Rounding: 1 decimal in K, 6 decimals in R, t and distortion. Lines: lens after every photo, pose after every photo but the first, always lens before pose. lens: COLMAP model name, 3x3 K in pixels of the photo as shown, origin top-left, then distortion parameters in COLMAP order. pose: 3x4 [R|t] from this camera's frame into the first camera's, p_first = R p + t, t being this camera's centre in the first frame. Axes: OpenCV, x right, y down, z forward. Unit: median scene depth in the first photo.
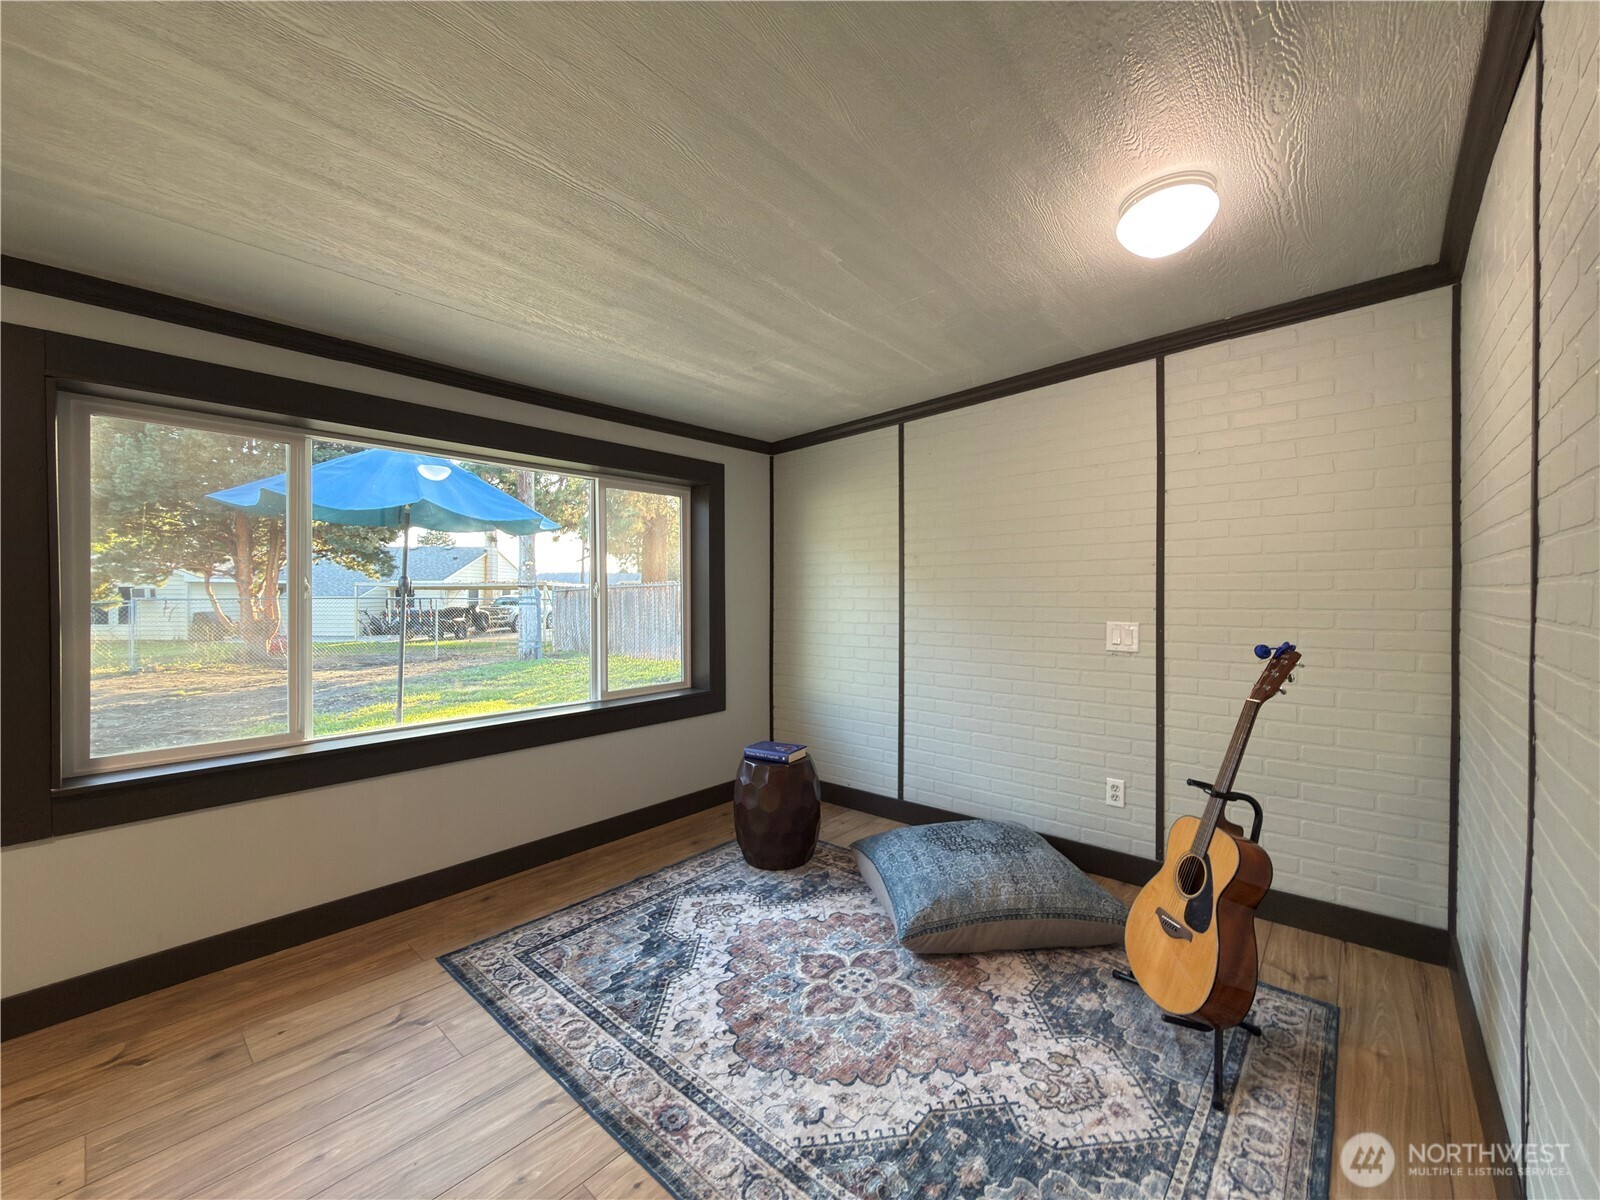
lens RADIAL K [[632.8, 0, 808.1], [0, 632.8, 602.2], [0, 0, 1]] dist [0.002387, -0.000137]
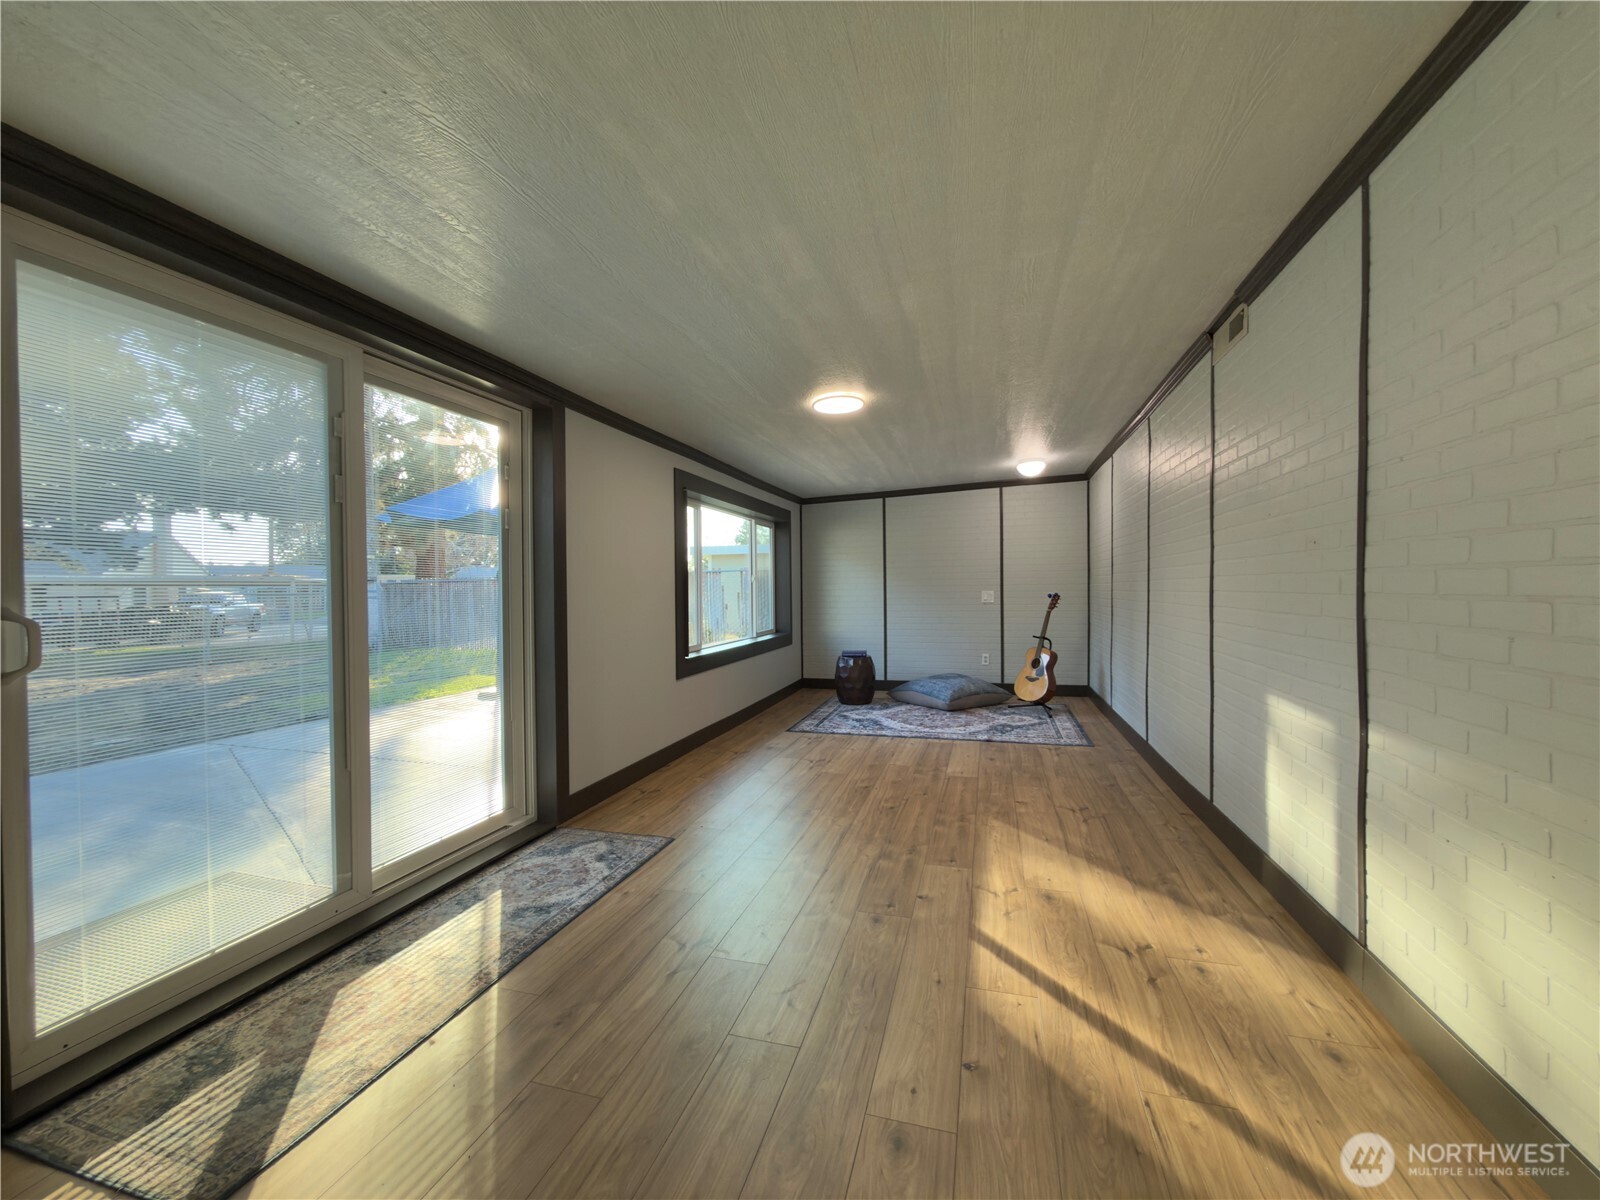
lens RADIAL K [[632.8, 0, 800.0], [0, 632.8, 595.6], [0, 0, 1]] dist [0.002387, -0.000137]
pose [[0.915248, -0.014791, 0.402619, -1.182104], [0.014876, 0.999885, 0.002916, 0.031499], [-0.402616, 0.003321, 0.915363, -0.978881]]
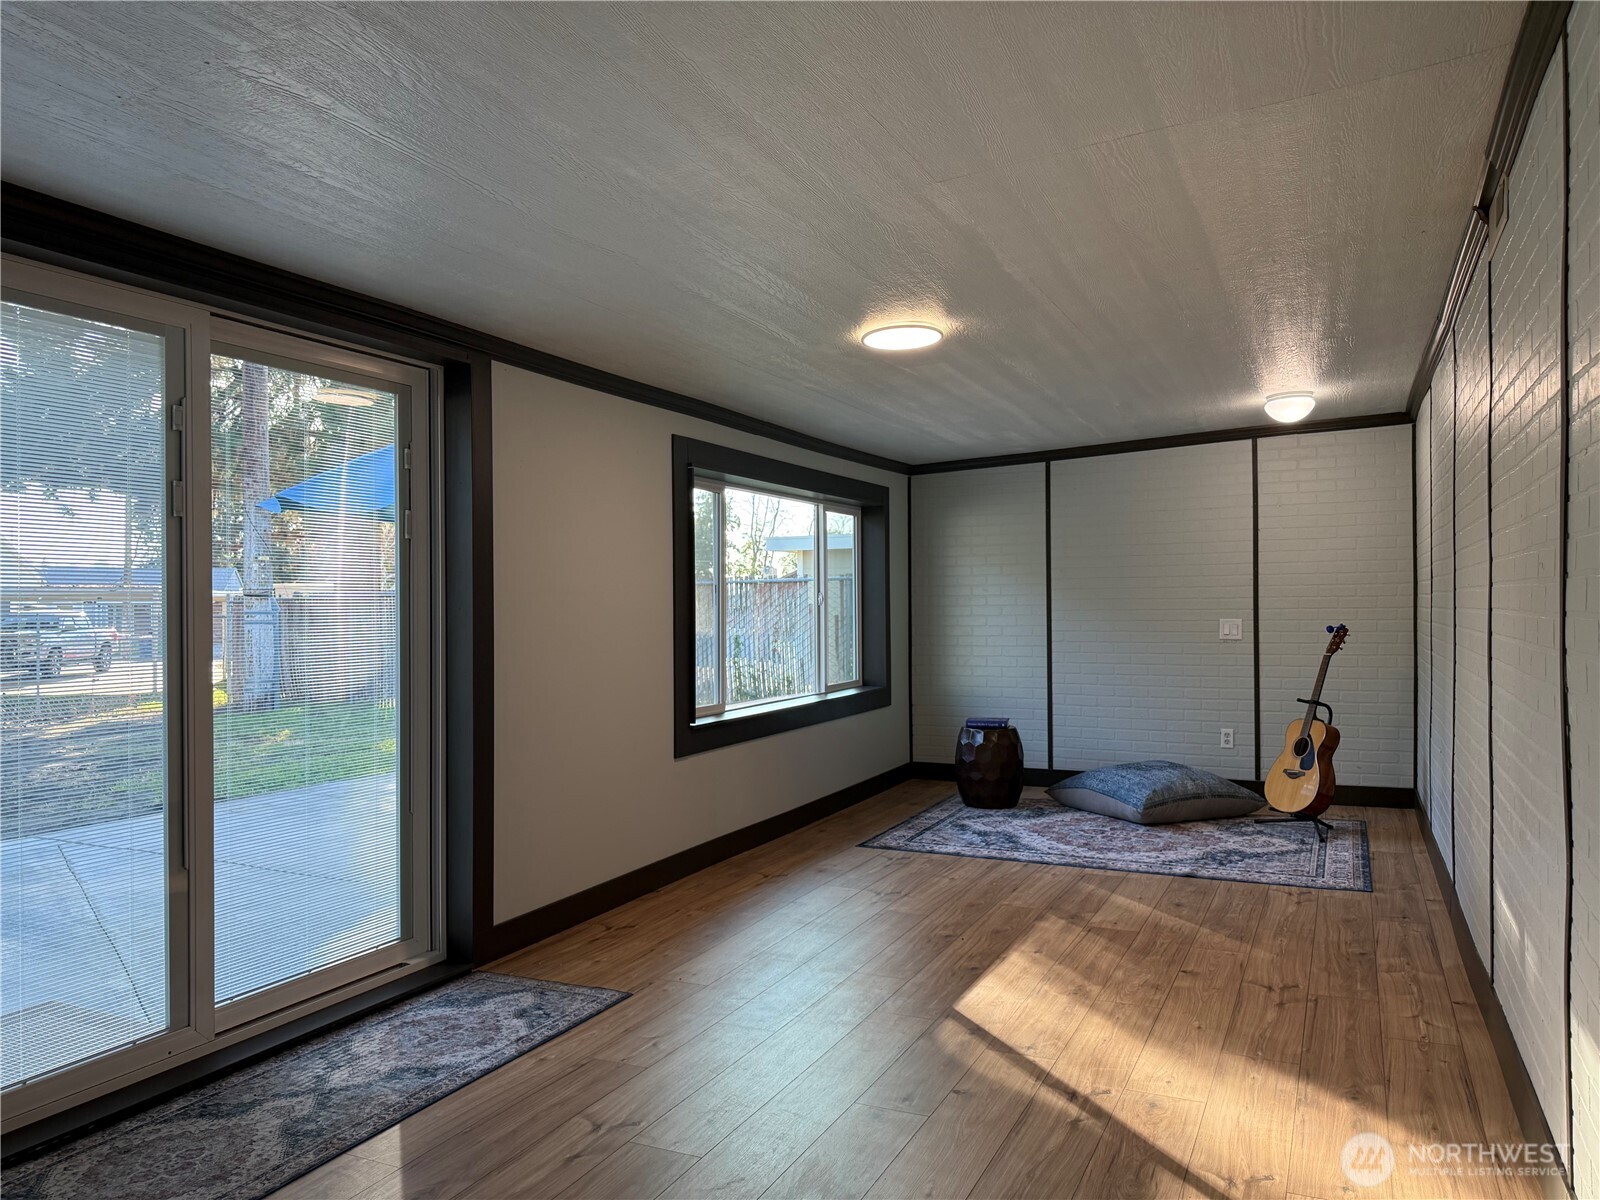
lens RADIAL K [[1107.7, 0, 794.9], [0, 1107.7, 602.3], [0, 0, 1]] dist [0.036200, -0.036206]
pose [[0.967082, -0.008892, 0.254310, -1.097386], [0.012371, 0.999850, -0.012085, 0.012230], [-0.254165, 0.014833, 0.967047, -1.188294]]
